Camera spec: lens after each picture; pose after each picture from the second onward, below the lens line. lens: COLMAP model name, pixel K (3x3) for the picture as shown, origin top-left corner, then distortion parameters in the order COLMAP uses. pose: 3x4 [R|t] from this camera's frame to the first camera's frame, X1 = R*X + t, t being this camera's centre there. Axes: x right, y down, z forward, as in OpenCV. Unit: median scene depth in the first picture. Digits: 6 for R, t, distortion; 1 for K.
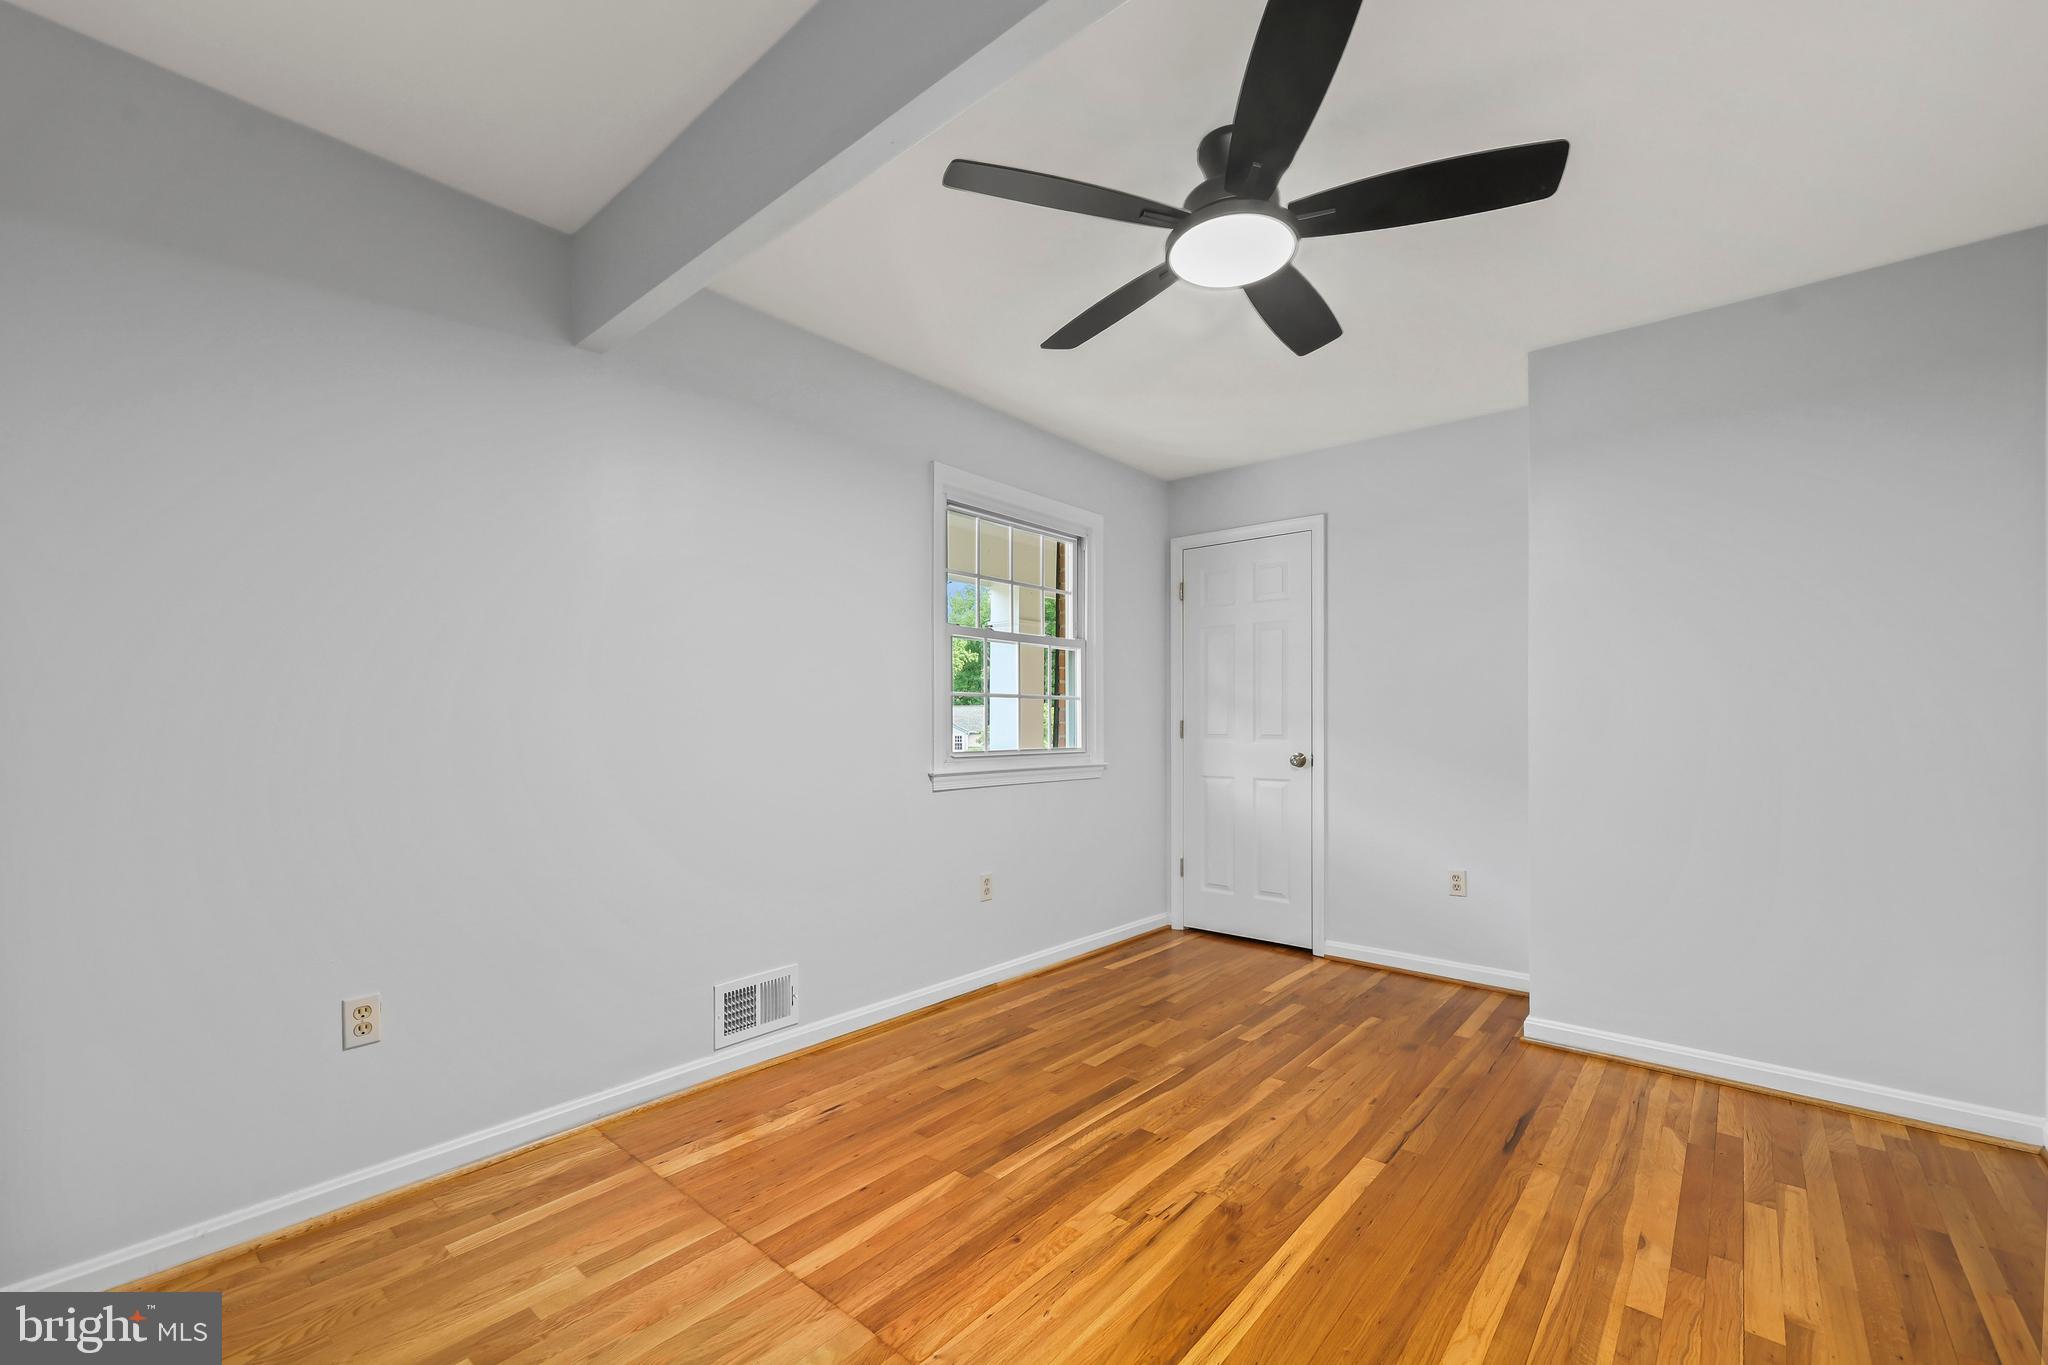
lens RADIAL K [[842.6, 0, 1029.6], [0, 842.6, 713.0], [0, 0, 1]] dist [0.001935, 0.000192]
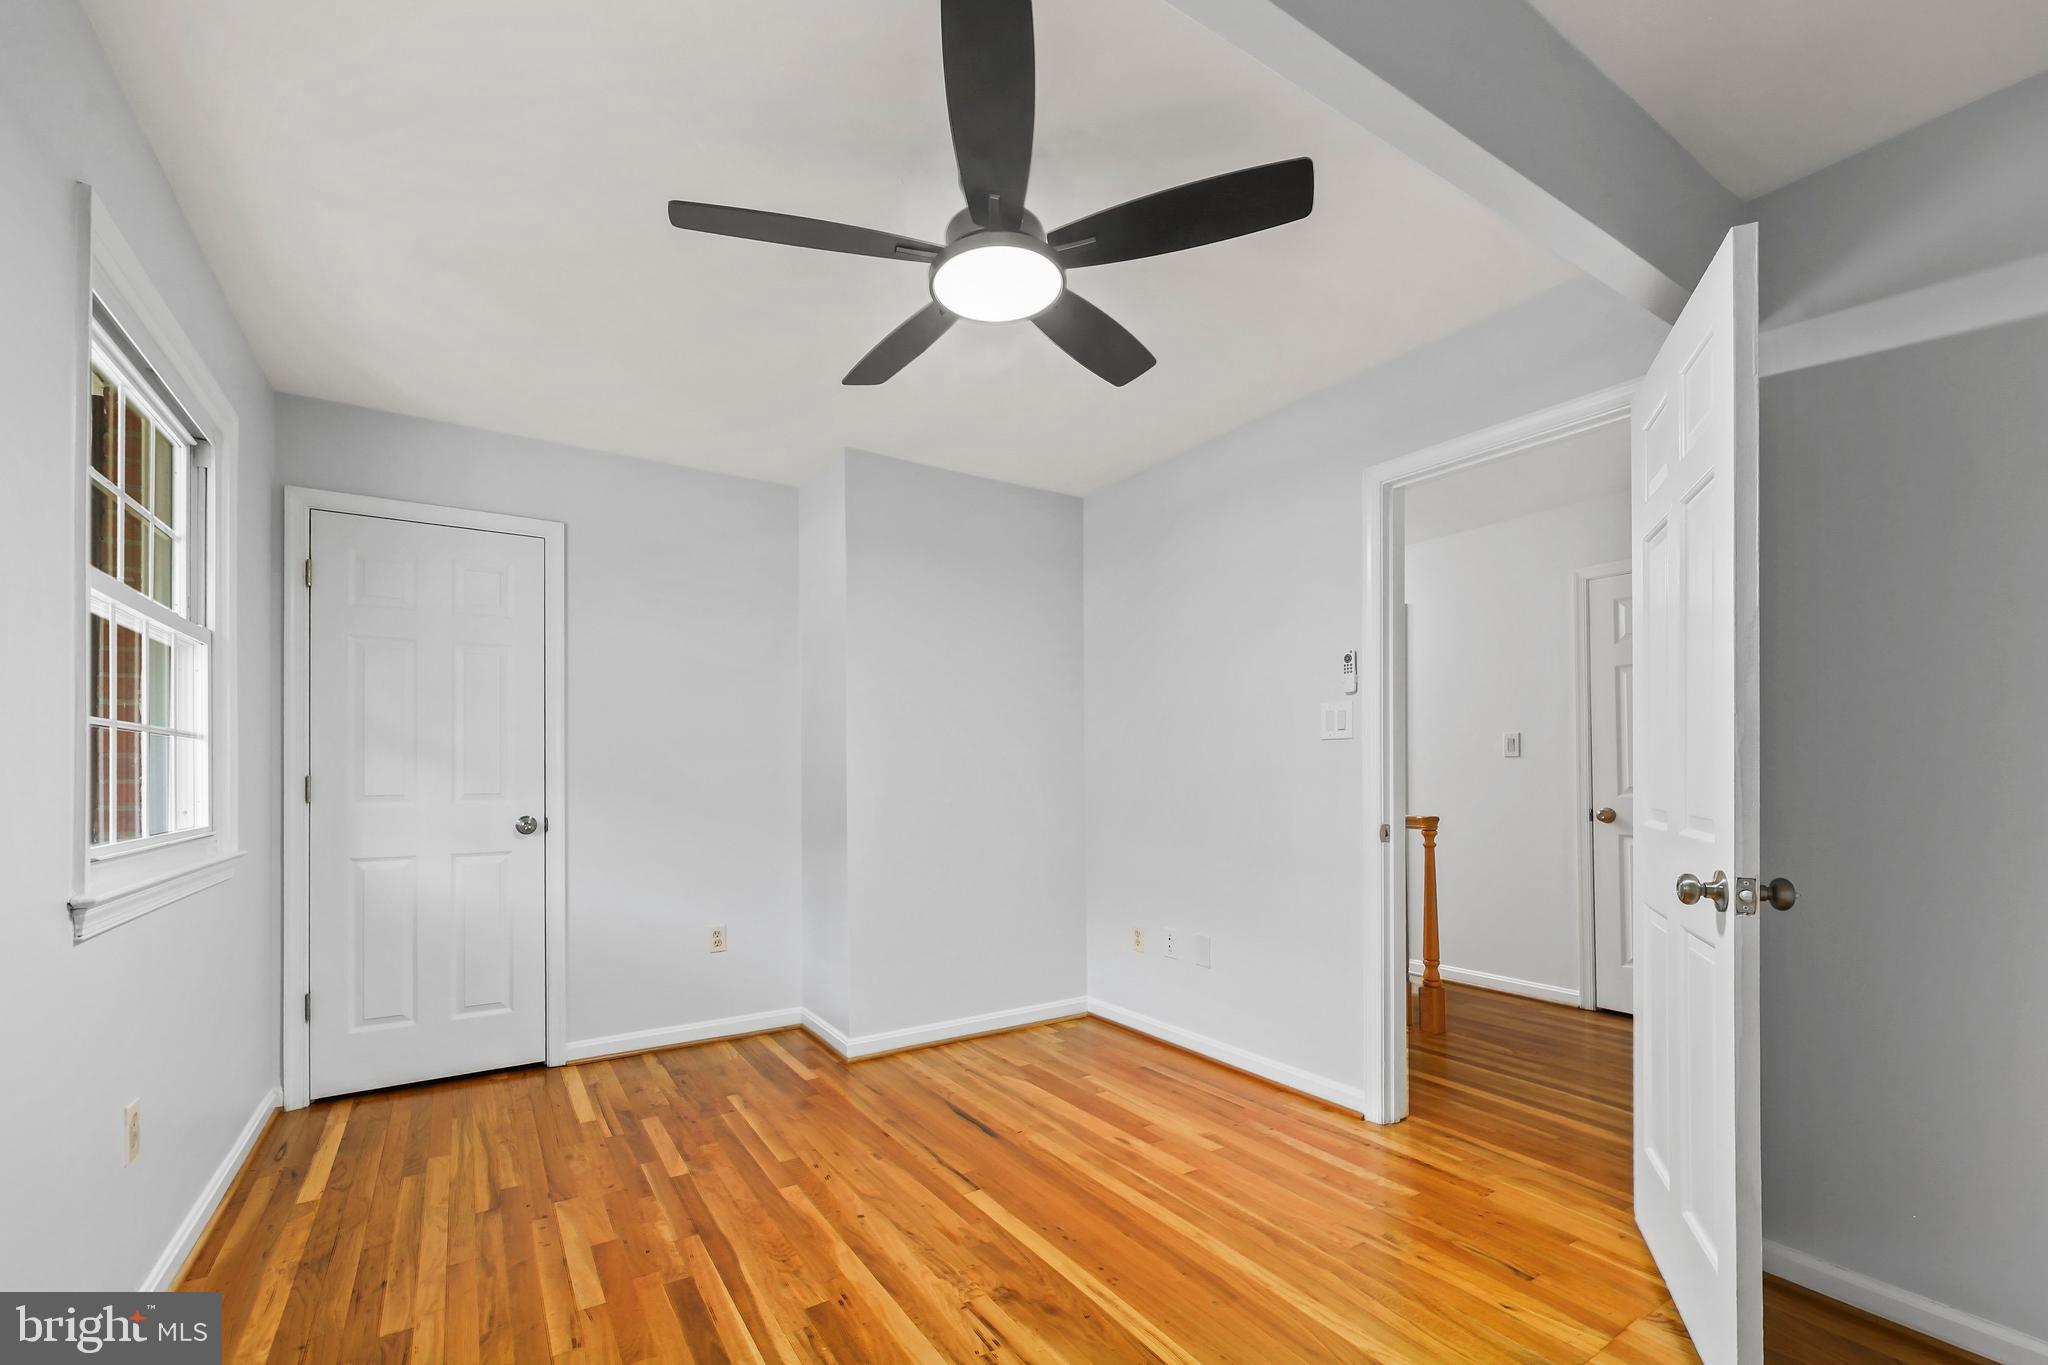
lens RADIAL K [[864.4, 0, 1024.1], [0, 864.4, 747.0], [0, 0, 1]] dist [0.000122, -0.000136]
pose [[0.285525, 0.025589, 0.958030, -0.432178], [-0.005732, 0.999671, -0.024993, 0.000803], [-0.958354, 0.001645, 0.285578, 0.437361]]
